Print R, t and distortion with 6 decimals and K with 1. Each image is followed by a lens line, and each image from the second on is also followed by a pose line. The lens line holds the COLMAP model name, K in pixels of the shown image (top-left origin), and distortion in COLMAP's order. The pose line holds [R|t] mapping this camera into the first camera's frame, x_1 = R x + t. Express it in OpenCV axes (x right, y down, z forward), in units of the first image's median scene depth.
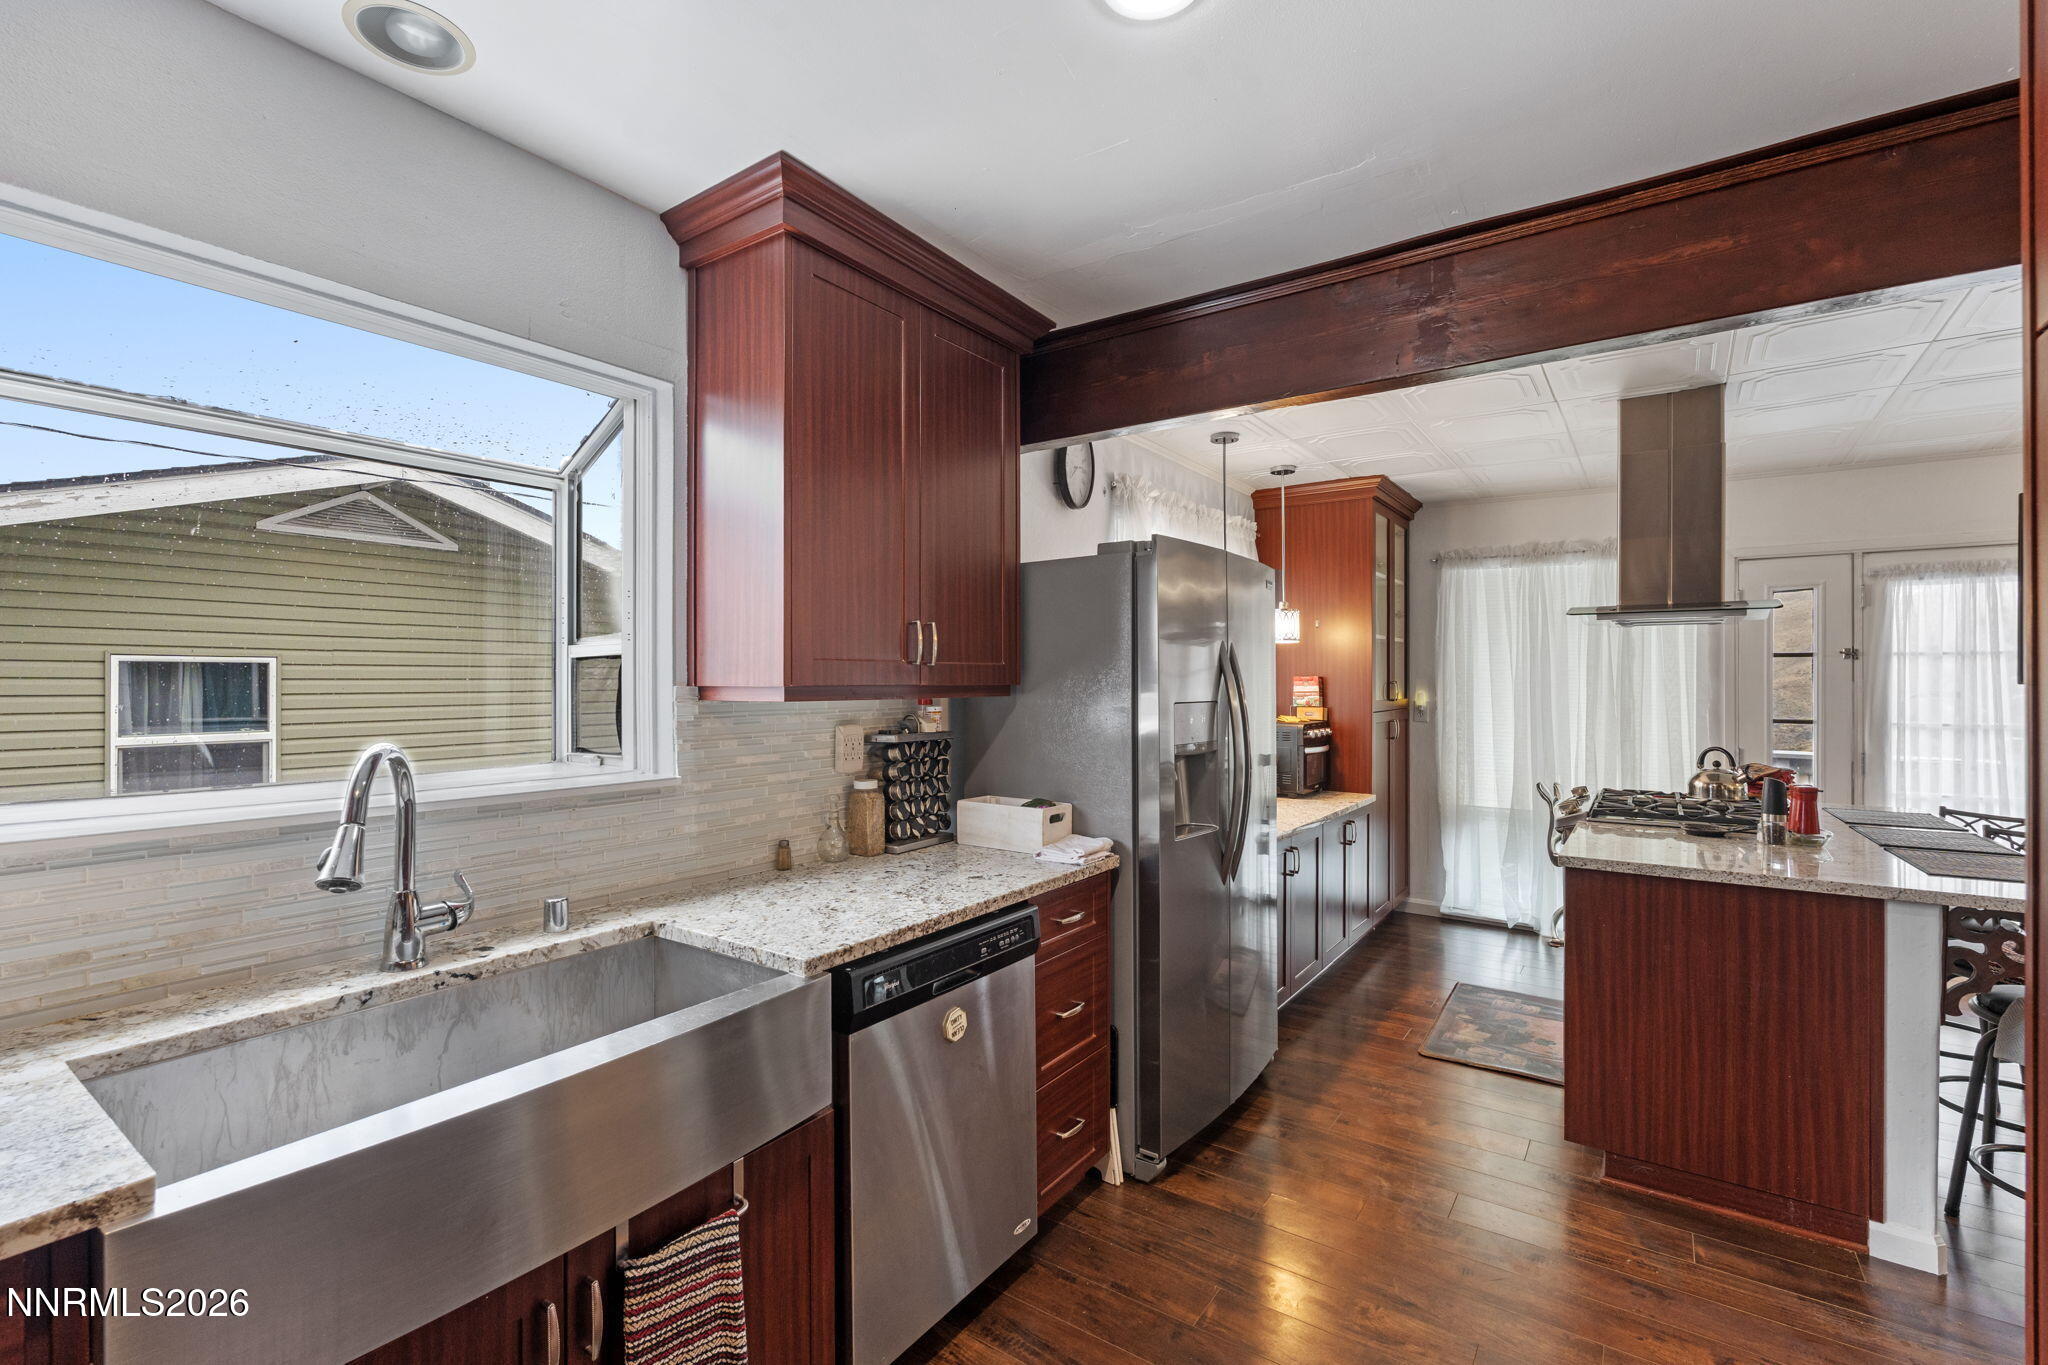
lens RADIAL K [[894.9, 0, 1015.1], [0, 894.9, 683.9], [0, 0, 1]] dist [-0.001741, -0.000104]
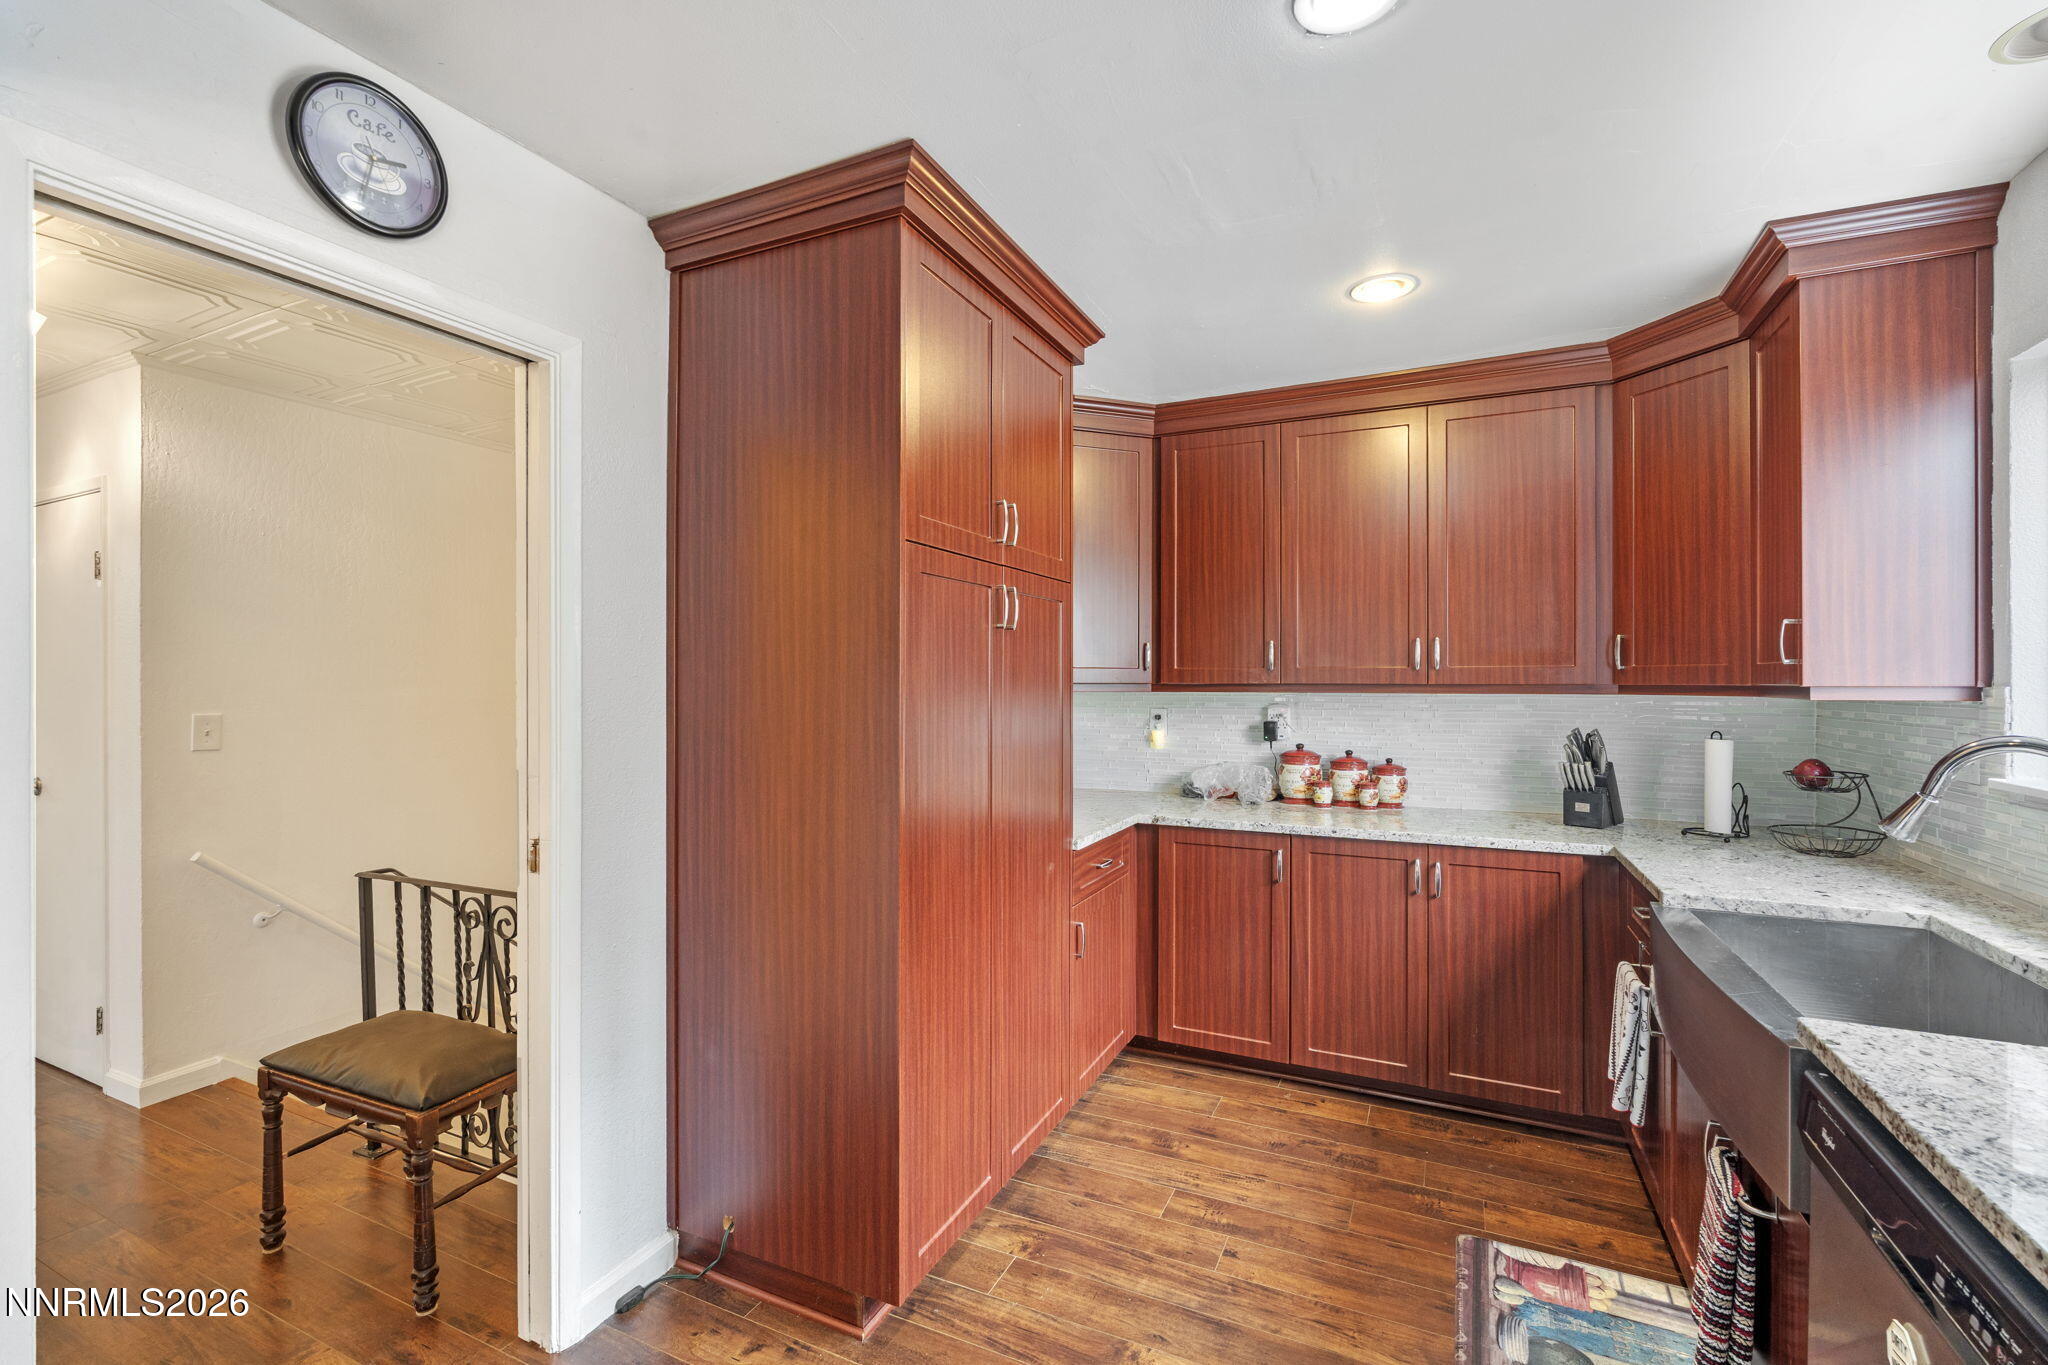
lens RADIAL K [[894.9, 0, 1015.1], [0, 894.9, 683.9], [0, 0, 1]] dist [-0.001741, -0.000104]
pose [[-0.982744, 0.000357, -0.184971, 0.503945], [-0.001030, 0.999972, 0.007400, -0.001745], [0.184968, 0.007463, -0.982716, 1.340631]]
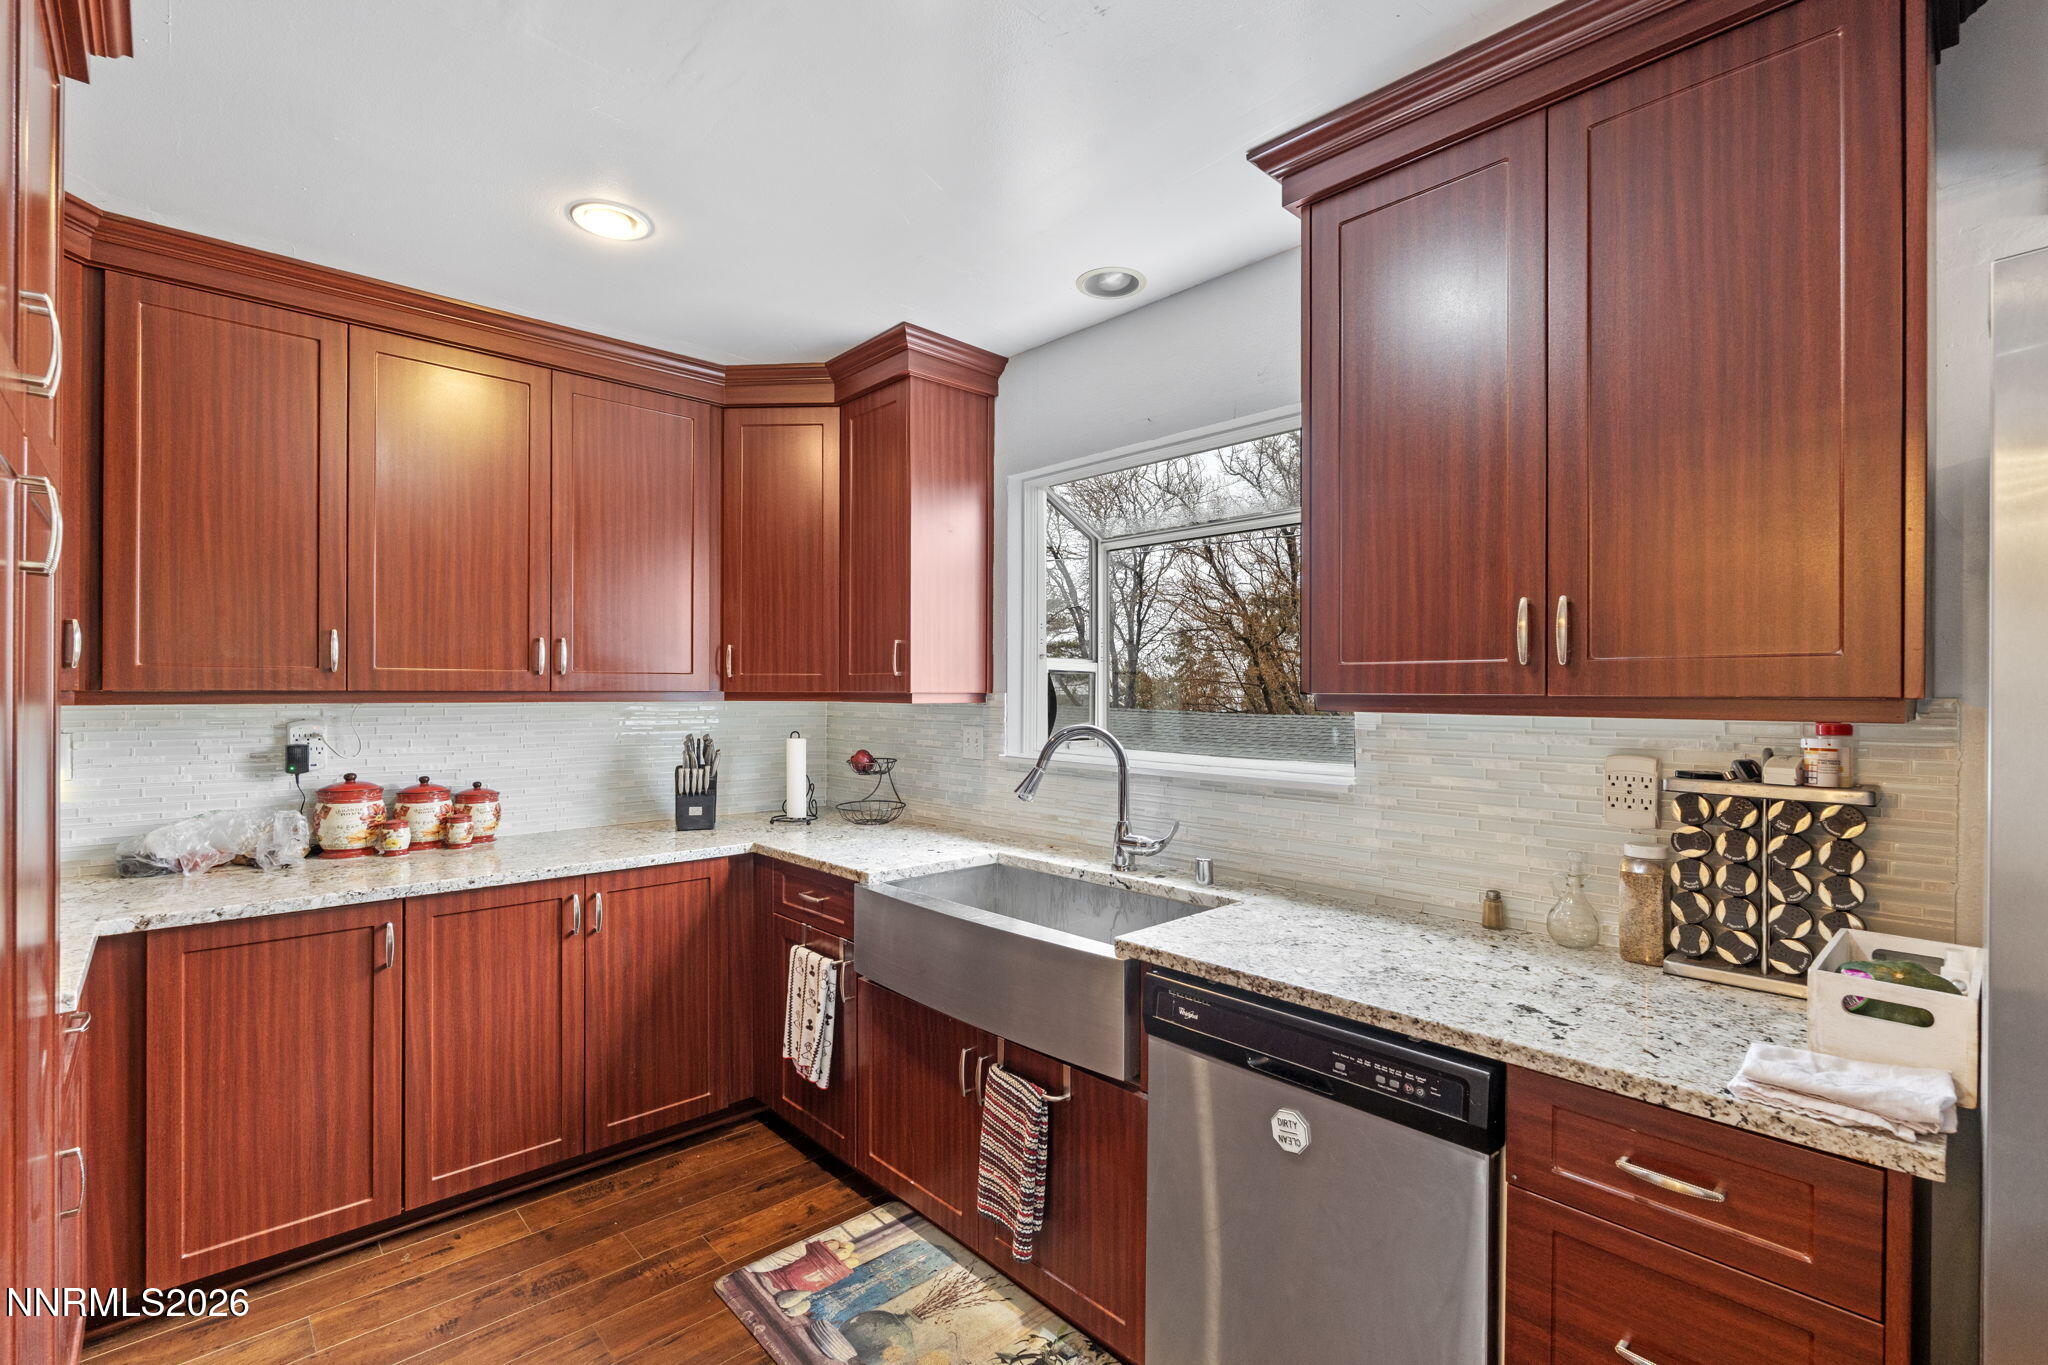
lens RADIAL K [[906.9, 0, 1021.5], [0, 906.9, 692.0], [0, 0, 1]] dist [-0.002195, -0.000099]
pose [[-0.191690, 0.003265, -0.981450, 0.721124], [-0.007554, 0.999960, 0.004802, -0.001528], [0.981426, 0.008335, -0.191657, 0.886951]]
